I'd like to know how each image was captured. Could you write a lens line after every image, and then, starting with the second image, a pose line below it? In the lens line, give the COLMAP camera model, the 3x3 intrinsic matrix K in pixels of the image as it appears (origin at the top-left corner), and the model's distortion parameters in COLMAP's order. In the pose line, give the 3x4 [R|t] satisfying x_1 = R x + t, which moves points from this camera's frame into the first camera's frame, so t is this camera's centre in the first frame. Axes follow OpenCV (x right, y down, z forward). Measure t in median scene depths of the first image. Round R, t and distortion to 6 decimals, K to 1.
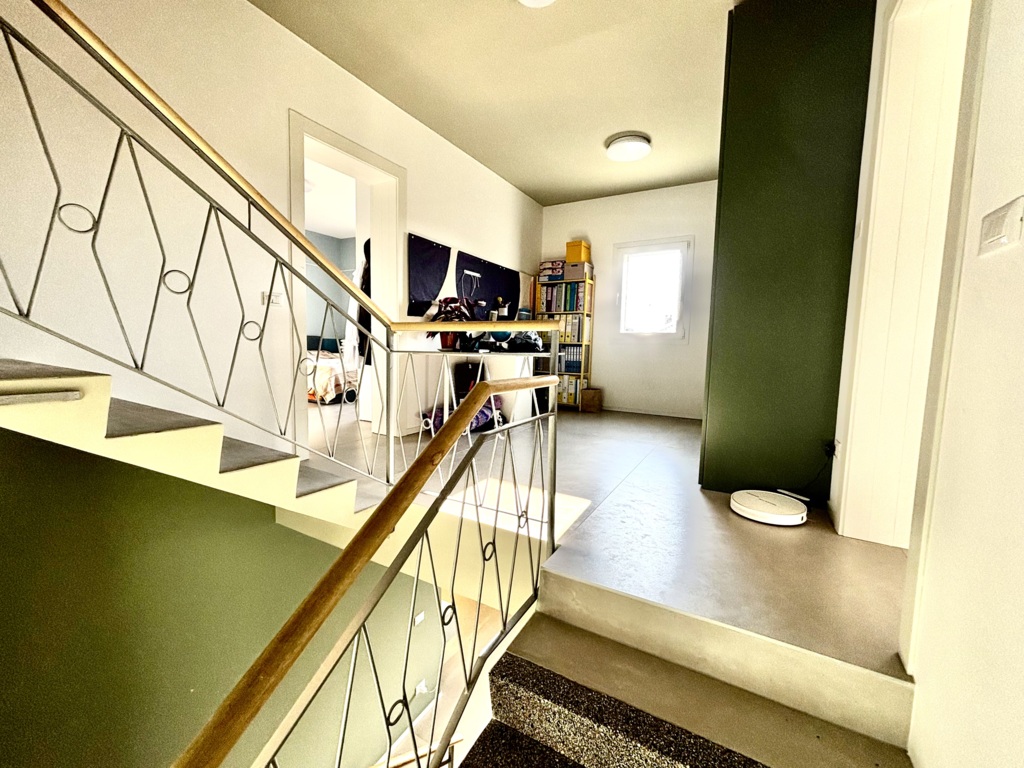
lens RADIAL K [[409.3, 0, 513.7], [0, 409.3, 378.8], [0, 0, 1]] dist [0.010926, -0.006872]
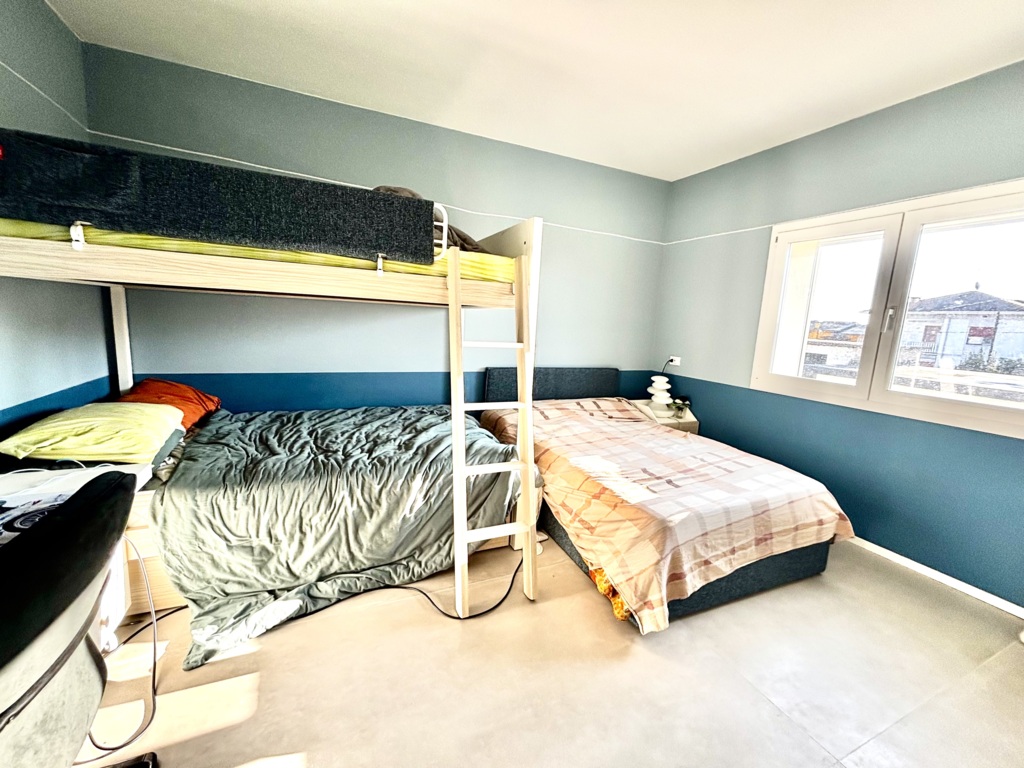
lens RADIAL K [[413.4, 0, 509.8], [0, 413.4, 382.9], [0, 0, 1]] dist [-0.002937, -0.000241]
pose [[0.800864, 0.114304, -0.587836, -0.373758], [-0.086385, 0.993399, 0.075474, -0.164286], [0.592583, -0.009664, 0.805452, 0.676924]]
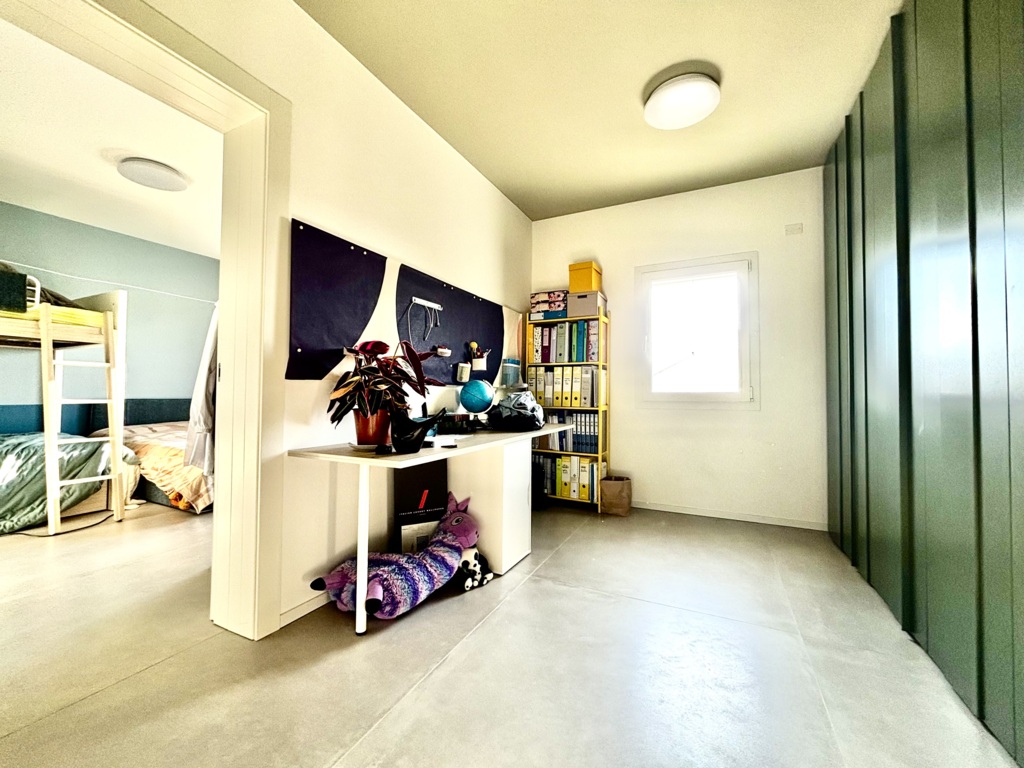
lens RADIAL K [[409.3, 0, 513.7], [0, 409.3, 378.8], [0, 0, 1]] dist [0.010926, -0.006872]
pose [[0.998233, -0.015782, 0.057290, -0.008803], [0.022213, 0.993299, -0.113422, -0.062906], [-0.055116, 0.114494, 0.991894, 0.336908]]
